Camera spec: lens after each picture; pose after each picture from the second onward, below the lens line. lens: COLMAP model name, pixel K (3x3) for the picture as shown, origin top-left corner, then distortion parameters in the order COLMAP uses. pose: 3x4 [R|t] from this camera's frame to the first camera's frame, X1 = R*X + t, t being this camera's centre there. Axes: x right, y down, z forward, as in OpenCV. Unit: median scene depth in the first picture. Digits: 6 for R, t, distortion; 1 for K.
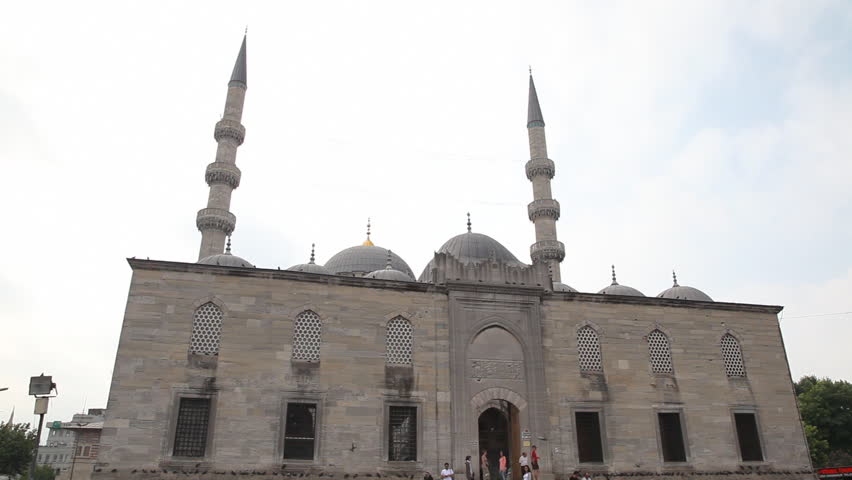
lens RADIAL K [[618.8, 0, 426.0], [0, 618.8, 240.0], [0, 0, 1]] dist [-0.101079, 0.071001]
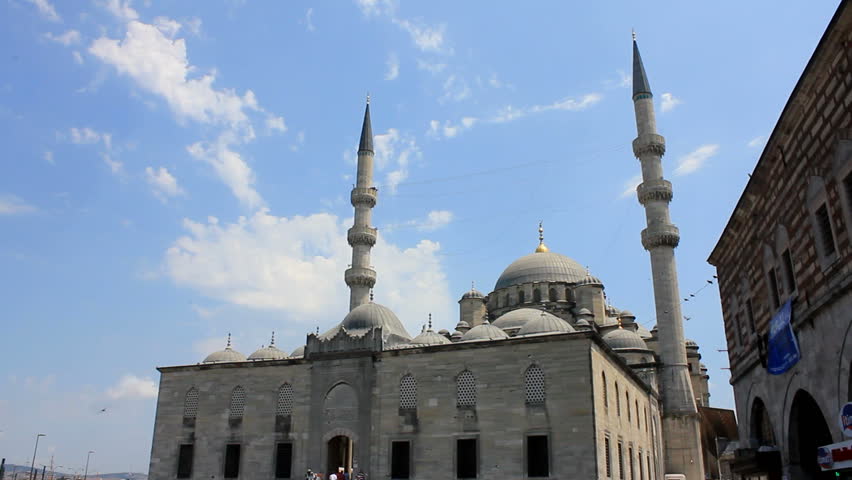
lens RADIAL K [[726.3, 0, 426.0], [0, 726.3, 240.0], [0, 0, 1]] dist [-0.164339, 0.150661]
pose [[0.795593, -0.201117, -0.571475, 1.276468], [0.235475, 0.971777, -0.014173, -0.107740], [0.558196, -0.123292, 0.820497, -0.192067]]
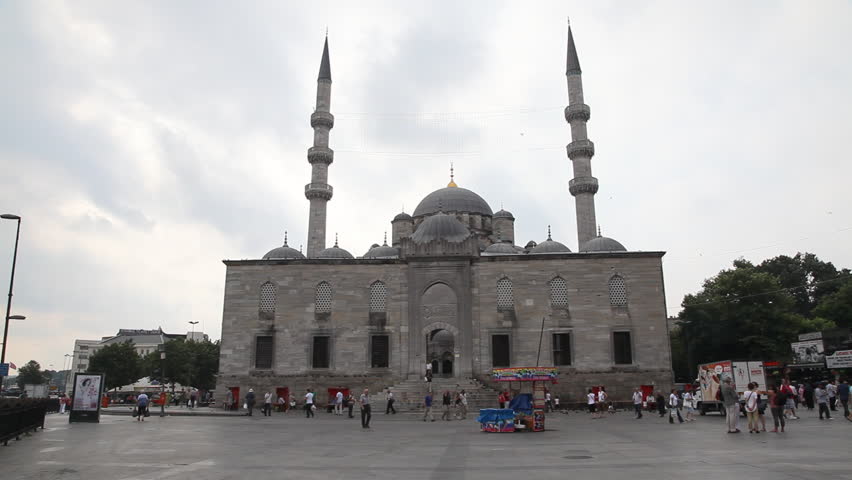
lens RADIAL K [[596.6, 0, 426.0], [0, 596.6, 240.0], [0, 0, 1]] dist [-0.104073, 0.000528]
pose [[0.958207, -0.072984, -0.276609, 0.513005], [0.117010, 0.982318, 0.146149, -0.193848], [0.261051, -0.172407, 0.949804, -0.430973]]
